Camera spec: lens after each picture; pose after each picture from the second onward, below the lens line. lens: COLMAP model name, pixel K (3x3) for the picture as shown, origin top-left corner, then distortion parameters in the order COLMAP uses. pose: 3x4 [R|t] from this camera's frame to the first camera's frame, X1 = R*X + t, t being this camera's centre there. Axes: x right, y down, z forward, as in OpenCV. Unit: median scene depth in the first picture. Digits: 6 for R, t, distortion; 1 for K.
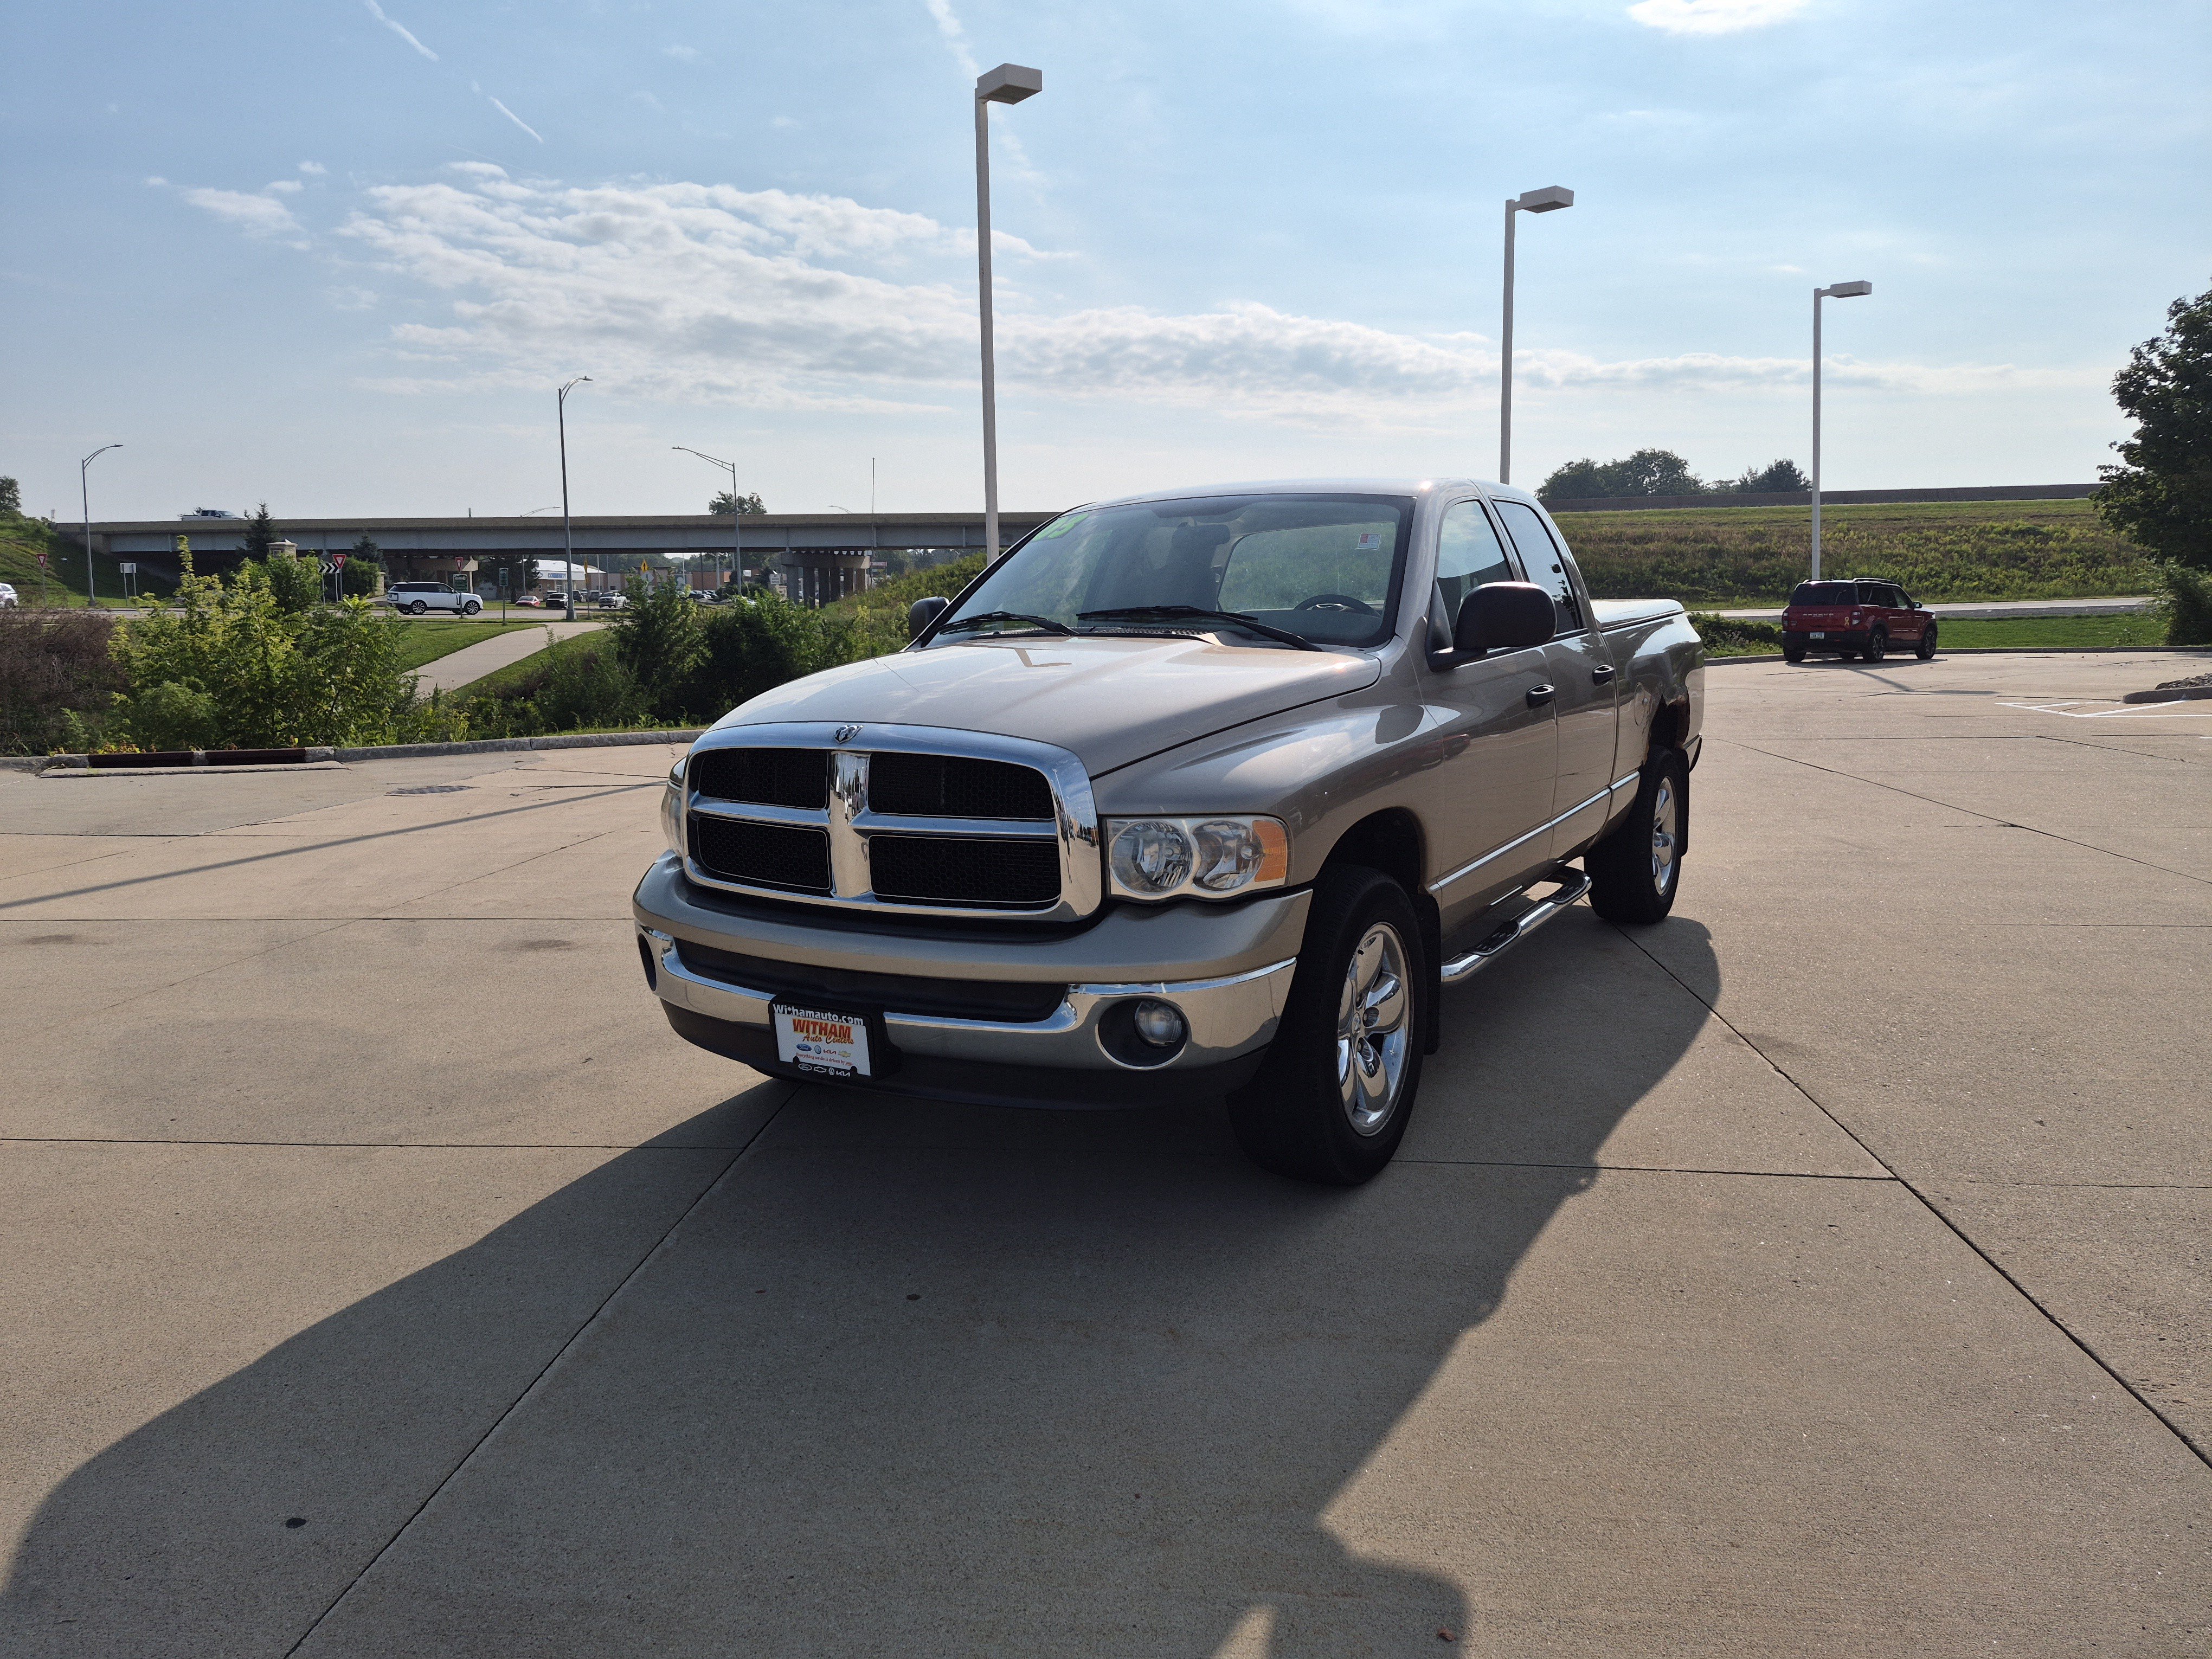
lens RADIAL K [[1536.0, 0, 1083.9], [0, 1536.0, 716.7], [0, 0, 1]] dist [0.050128, -0.043140]
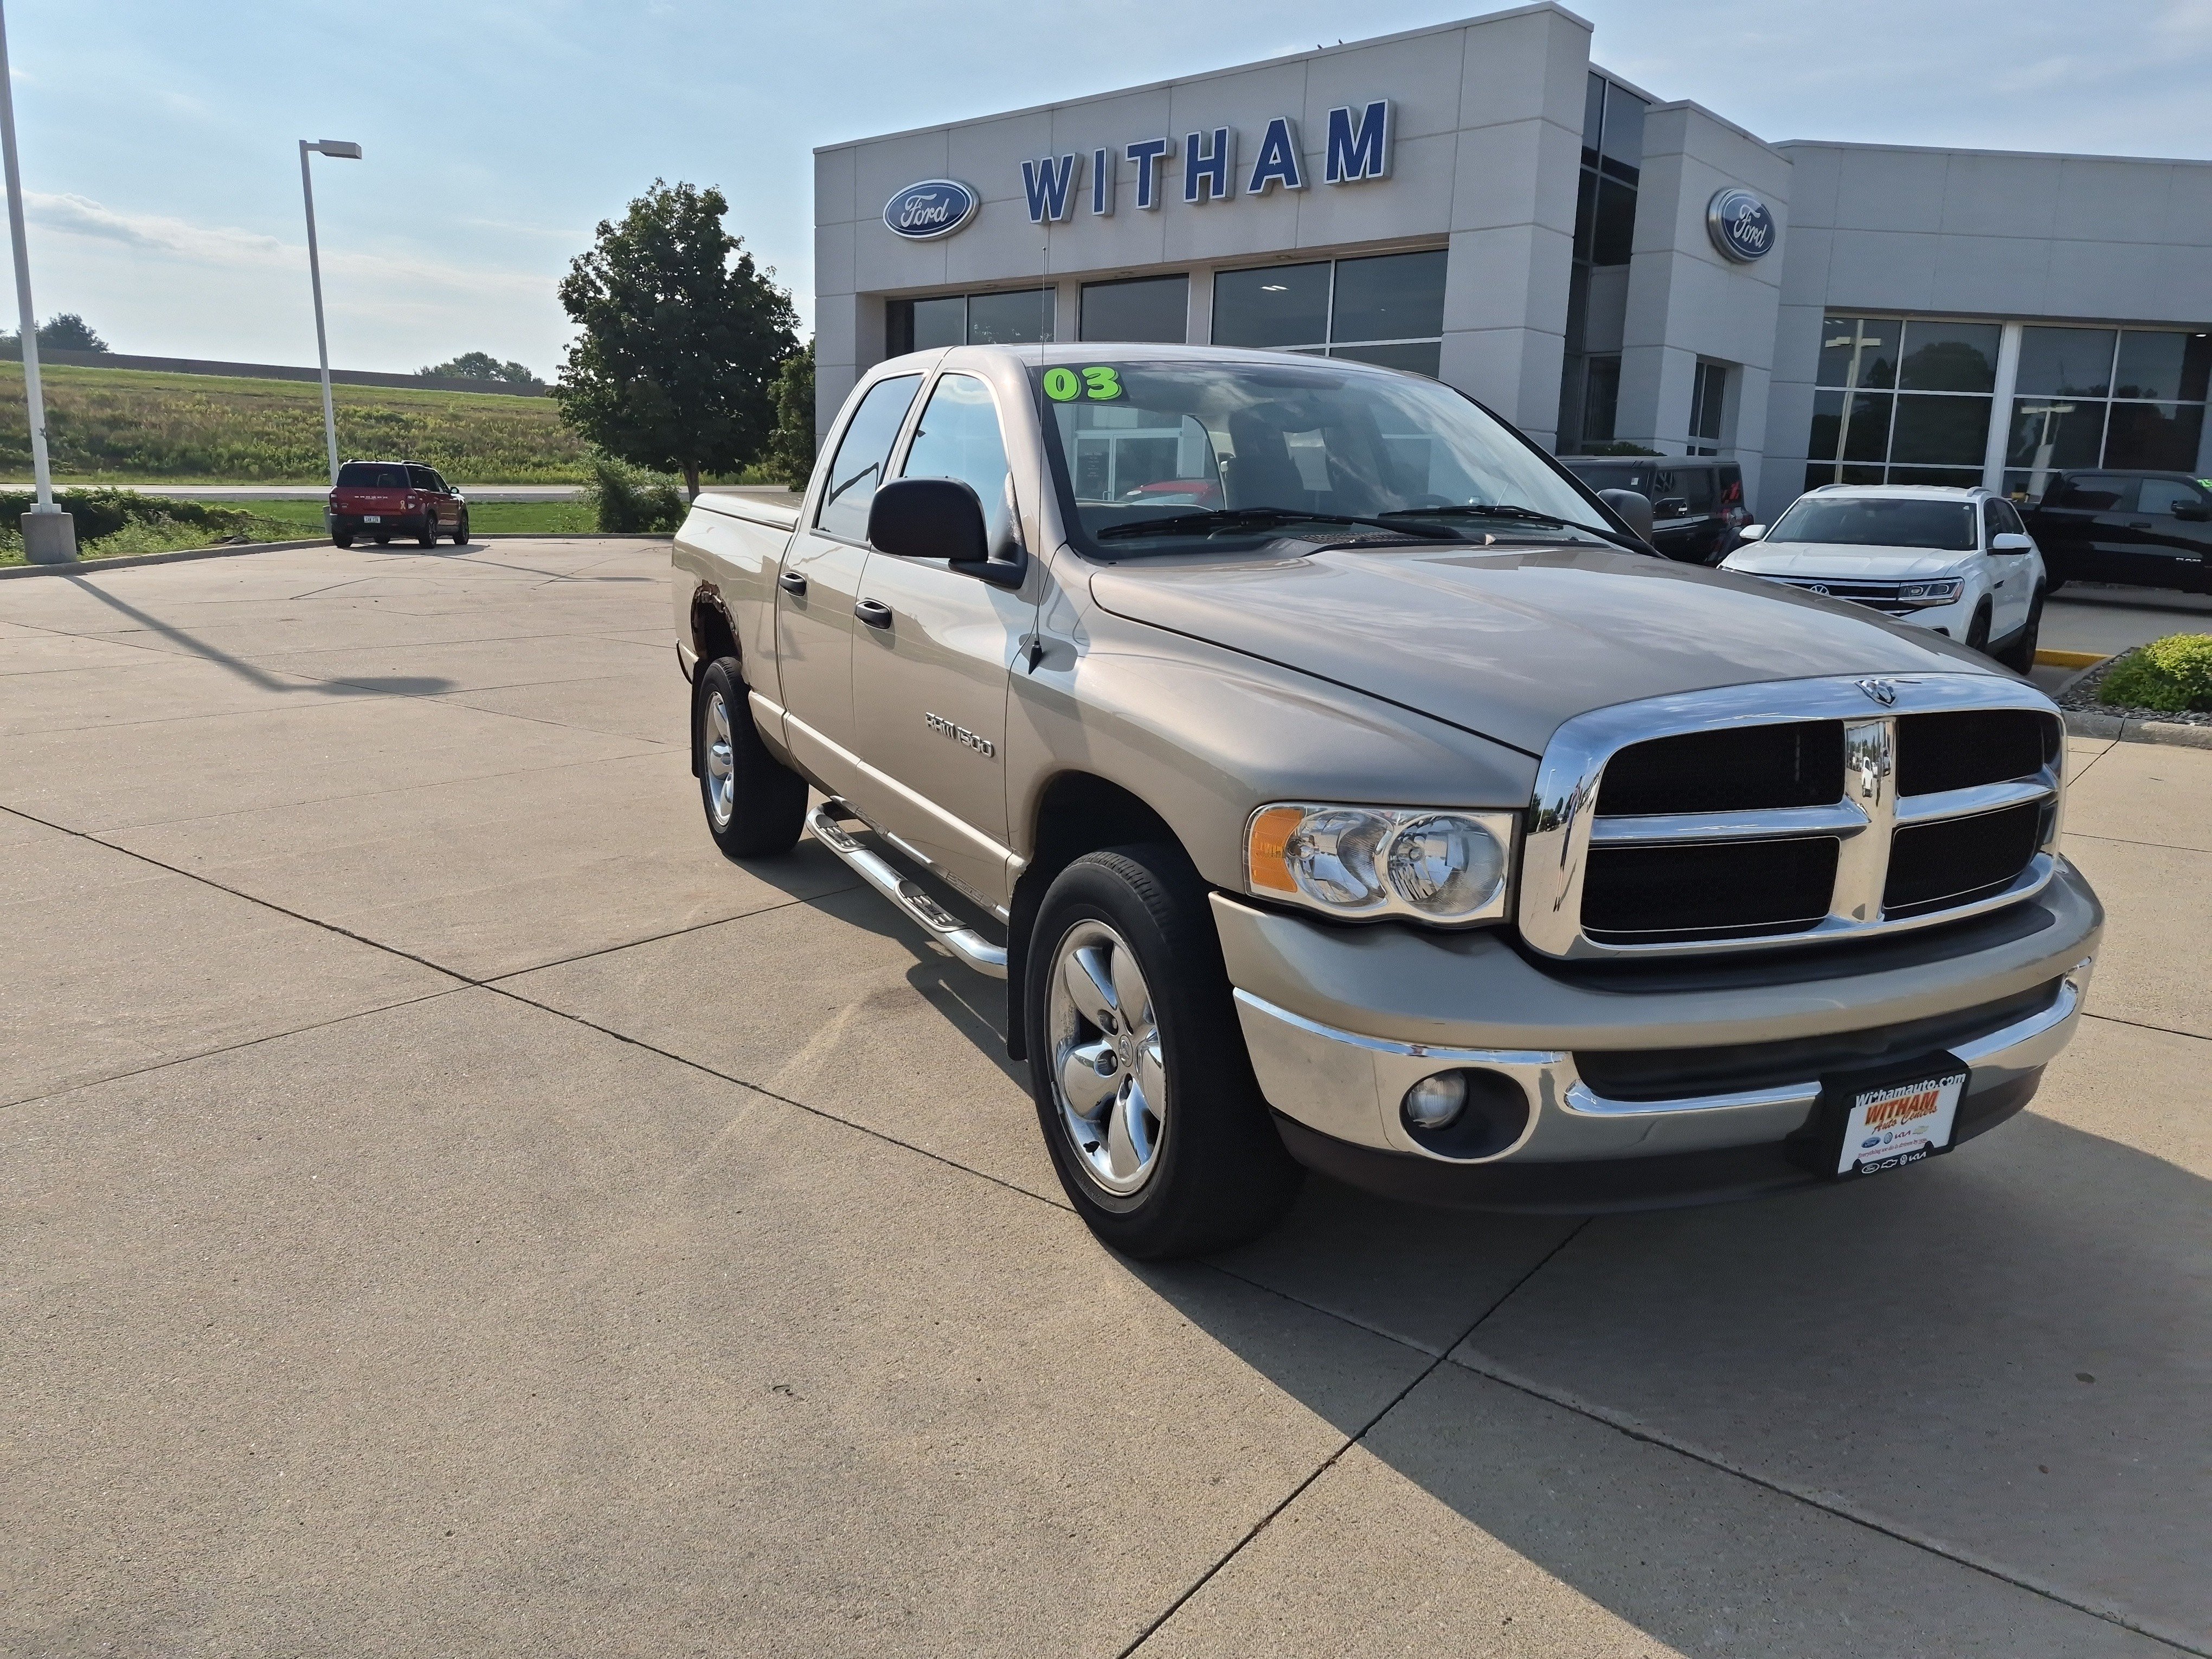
lens RADIAL K [[1545.3, 0, 1107.8], [0, 1545.3, 741.9], [0, 0, 1]] dist [0.048922, -0.048237]
pose [[0.545766, -0.107027, 0.831075, -0.072800], [0.030817, 0.993702, 0.107733, -0.004197], [-0.837371, -0.033185, 0.545627, 0.070074]]
